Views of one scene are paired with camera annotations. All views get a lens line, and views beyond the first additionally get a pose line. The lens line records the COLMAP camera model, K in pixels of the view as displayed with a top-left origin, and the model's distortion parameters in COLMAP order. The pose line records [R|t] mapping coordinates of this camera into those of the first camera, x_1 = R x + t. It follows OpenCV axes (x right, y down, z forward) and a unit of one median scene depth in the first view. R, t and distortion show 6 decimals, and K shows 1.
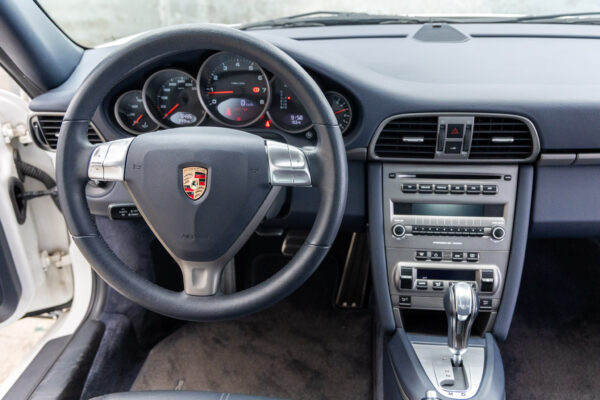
lens RADIAL K [[584.6, 0, 303.4], [0, 584.6, 202.1], [0, 0, 1]] dist [0.010707, 0.000000]
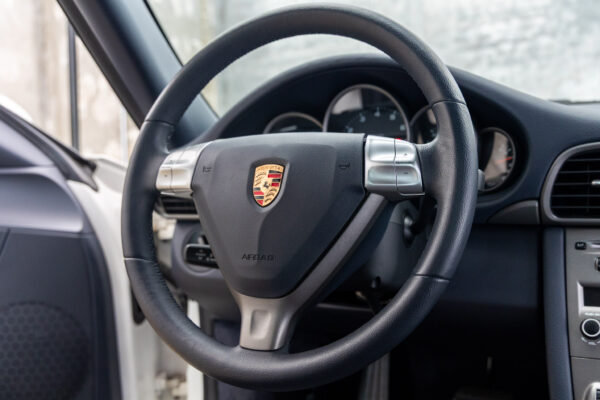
lens RADIAL K [[643.1, 0, 304.9], [0, 643.1, 202.4], [0, 0, 1]] dist [-0.011988, 0.000000]
pose [[0.932036, 0.013682, -0.362107, 0.126001], [-0.145388, 0.929448, -0.339100, 0.207617], [0.331920, 0.368700, 0.868268, 0.244920]]
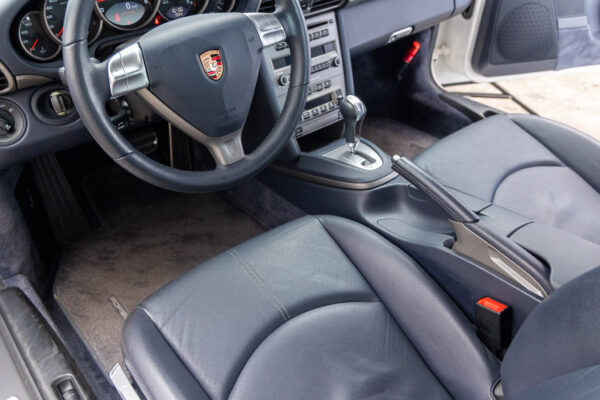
lens RADIAL K [[500.6, 0, 297.2], [0, 500.6, 198.3], [0, 0, 1]] dist [-0.012922, -0.008221]
pose [[0.702106, -0.413025, 0.580050, -0.584680], [0.304318, 0.910499, 0.279967, -0.015595], [-0.643768, -0.020047, 0.764958, 0.124164]]
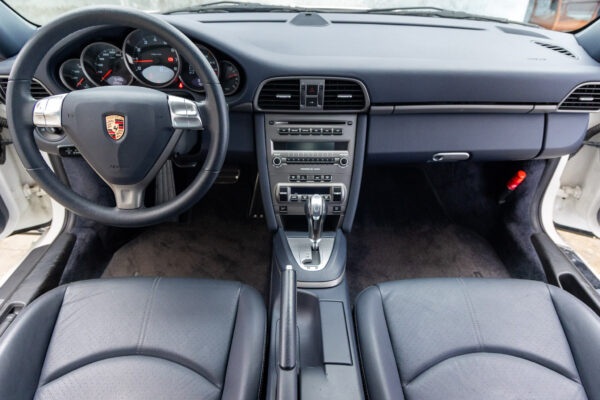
lens RADIAL K [[413.9, 0, 301.4], [0, 413.9, 201.7], [0, 0, 1]] dist [-0.000338, -0.000050]
pose [[0.991841, -0.032937, 0.123153, 0.095634], [0.017097, 0.991687, 0.127530, 0.018763], [-0.126330, -0.124384, 0.984159, -0.024432]]
